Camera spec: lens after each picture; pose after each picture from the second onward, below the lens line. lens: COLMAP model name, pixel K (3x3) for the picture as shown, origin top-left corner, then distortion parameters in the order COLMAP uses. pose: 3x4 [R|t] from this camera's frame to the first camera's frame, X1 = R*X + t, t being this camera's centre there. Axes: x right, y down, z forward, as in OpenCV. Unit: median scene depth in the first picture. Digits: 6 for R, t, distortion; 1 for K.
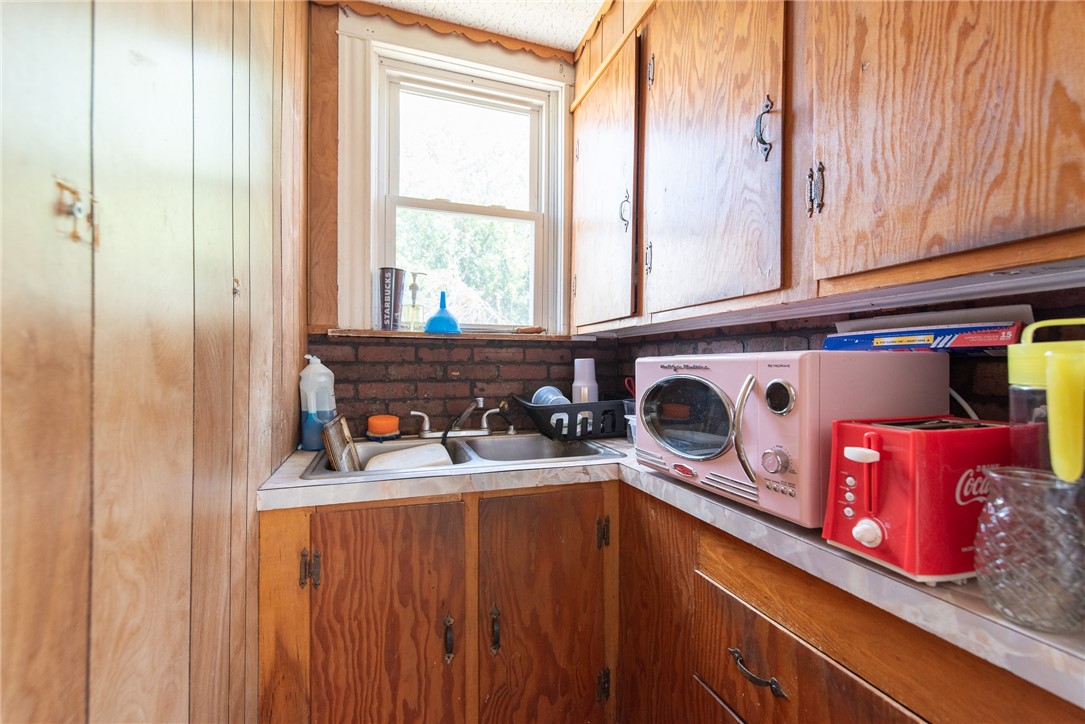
lens RADIAL K [[467.9, 0, 541.5], [0, 467.9, 364.6], [0, 0, 1]] dist [0.001619, -0.000396]
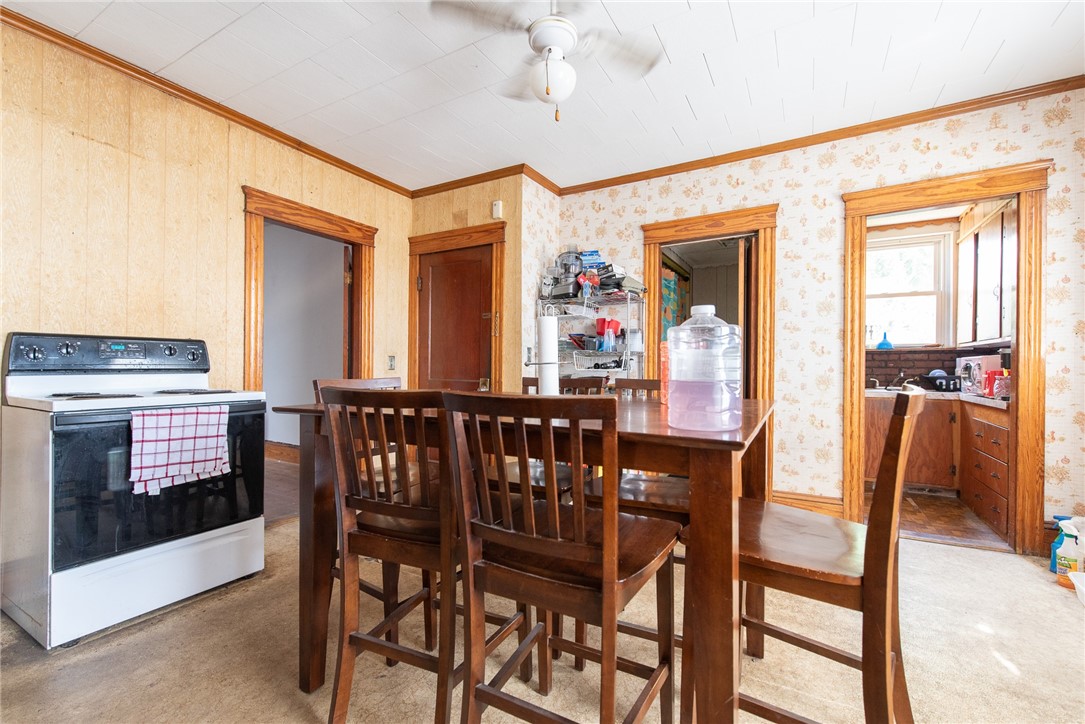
lens RADIAL K [[467.9, 0, 540.3], [0, 467.9, 362.7], [0, 0, 1]] dist [0.001619, -0.000396]
pose [[0.663176, -0.007311, -0.748428, 0.446881], [-0.001816, 0.999934, -0.011377, 0.039762], [0.748462, 0.008904, 0.663118, -2.067851]]
